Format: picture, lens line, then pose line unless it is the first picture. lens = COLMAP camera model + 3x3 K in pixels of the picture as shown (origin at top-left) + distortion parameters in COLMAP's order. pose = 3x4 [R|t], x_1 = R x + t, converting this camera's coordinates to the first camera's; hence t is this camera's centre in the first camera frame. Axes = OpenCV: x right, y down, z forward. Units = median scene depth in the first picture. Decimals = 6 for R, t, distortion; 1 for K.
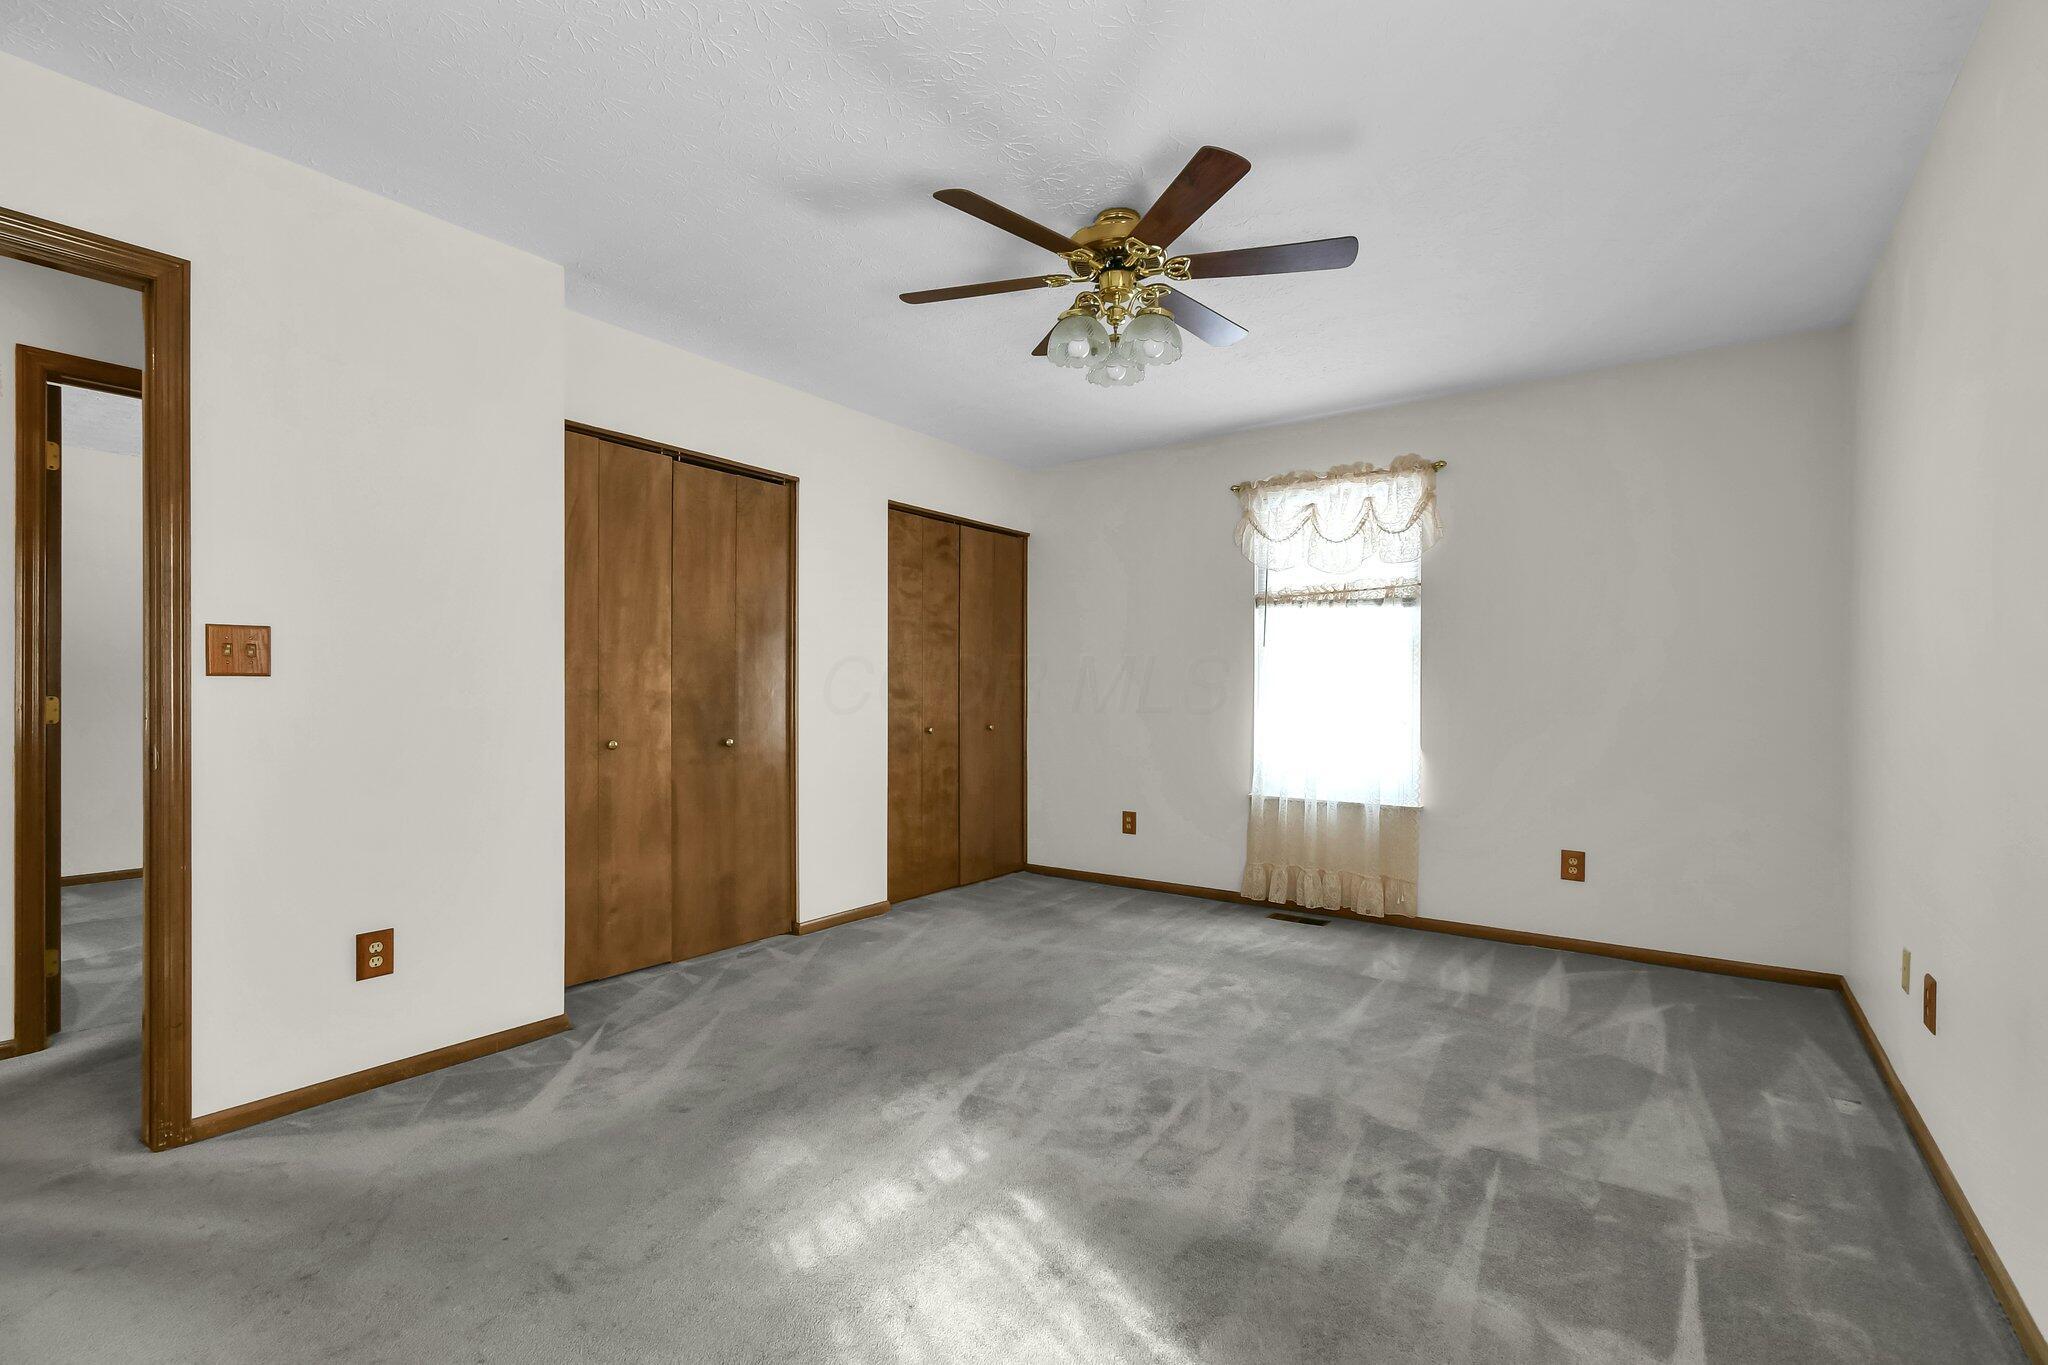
lens RADIAL K [[906.9, 0, 1013.6], [0, 906.9, 694.8], [0, 0, 1]] dist [-0.000697, 0.000044]
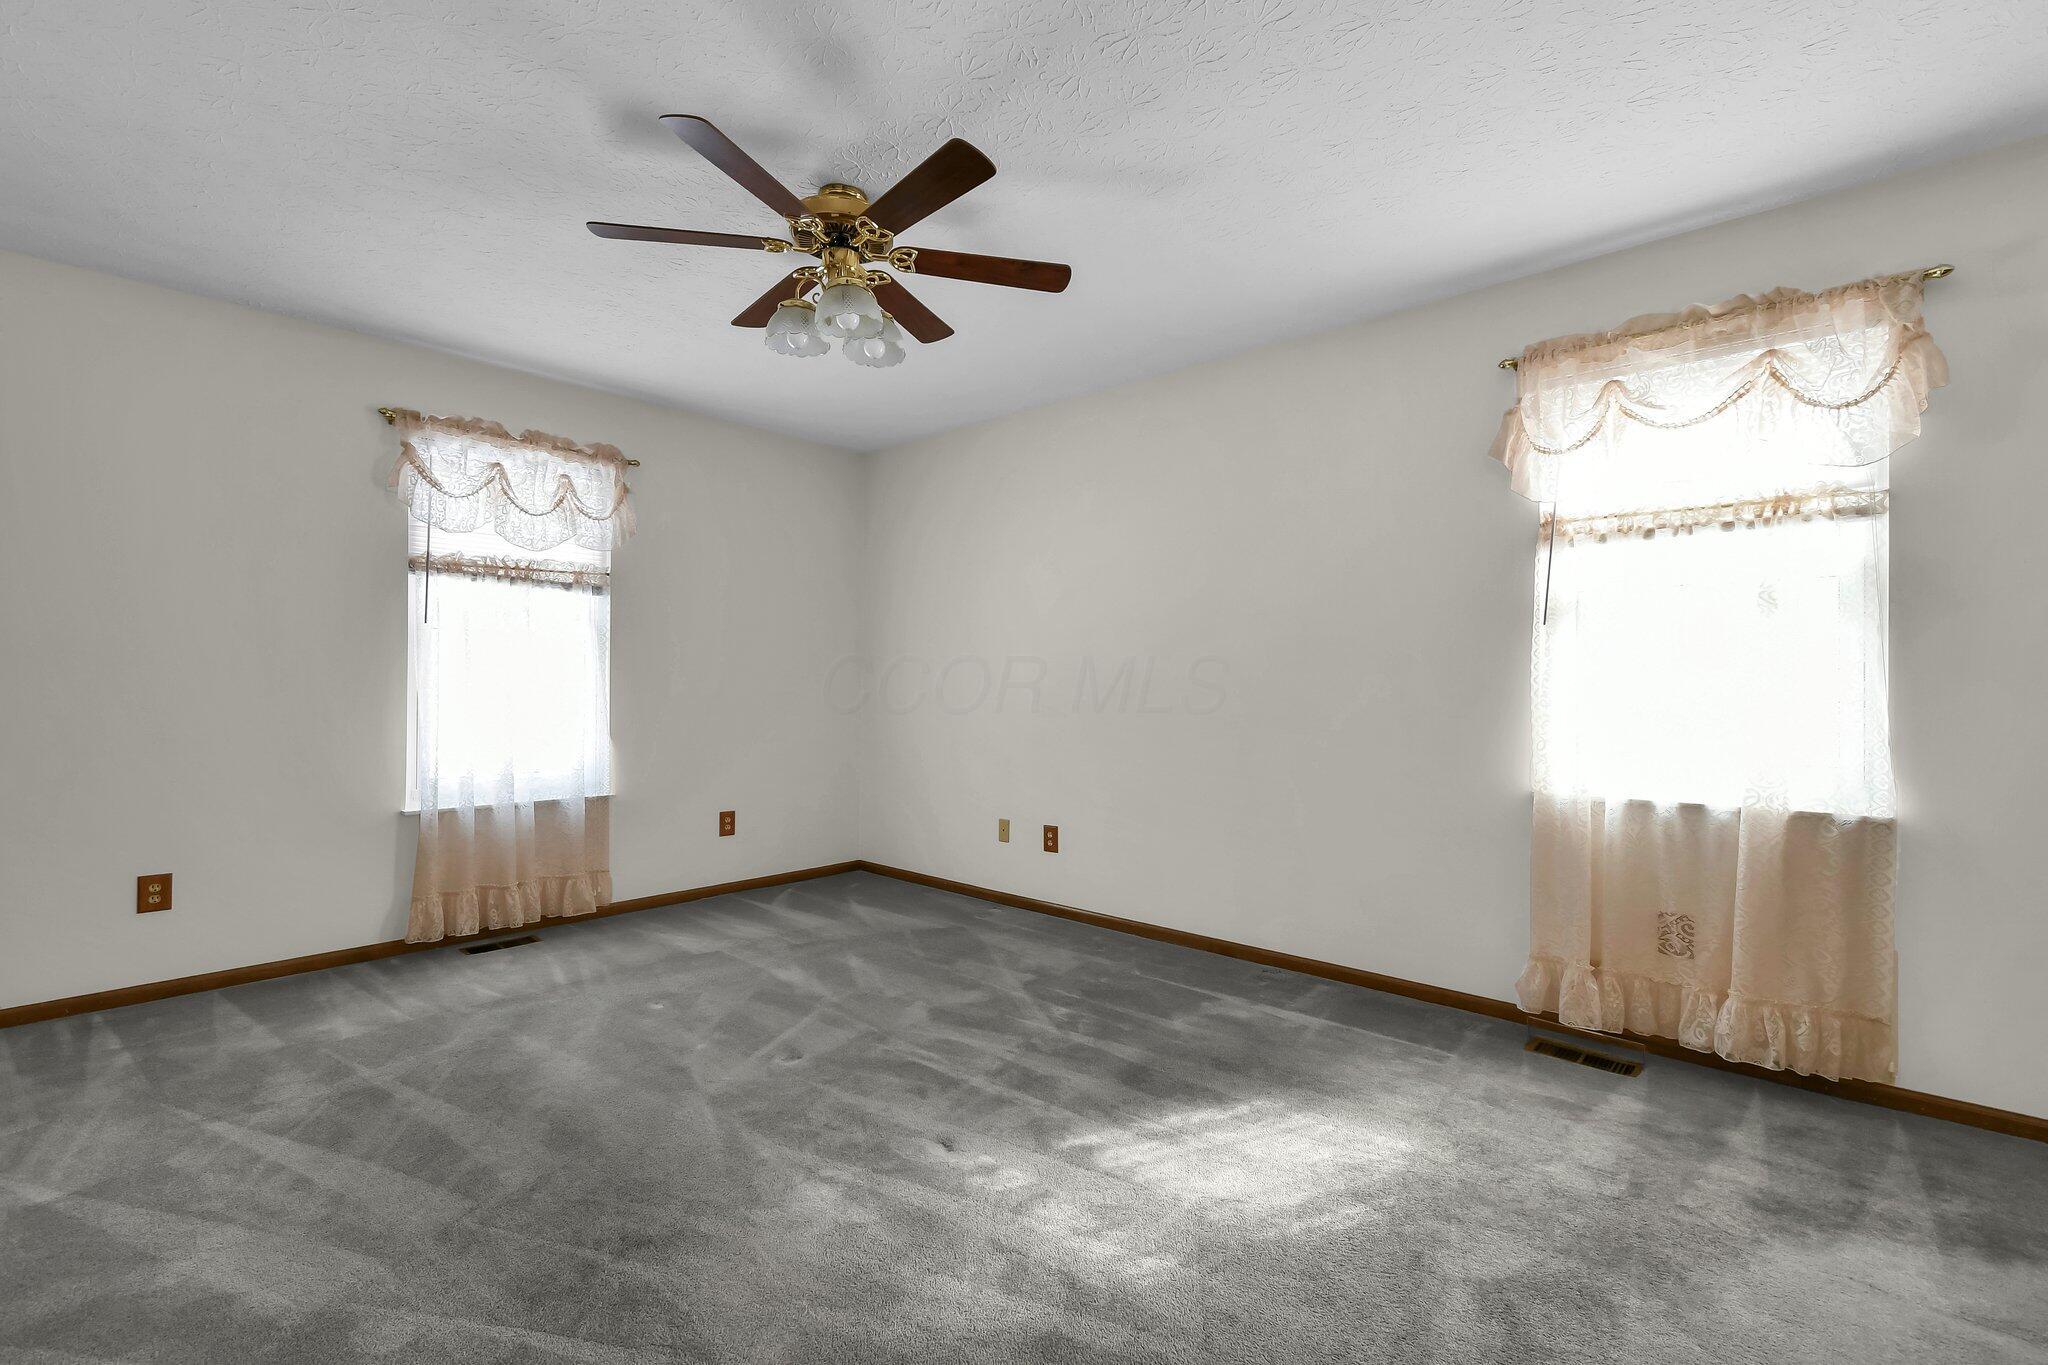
lens RADIAL K [[906.9, 0, 1020.9], [0, 906.9, 684.7], [0, 0, 1]] dist [-0.000697, 0.000044]
pose [[0.105657, -0.003893, 0.994395, -0.496272], [-0.003505, 0.999985, 0.004287, -0.004919], [-0.994396, -0.003938, 0.105642, 0.424813]]
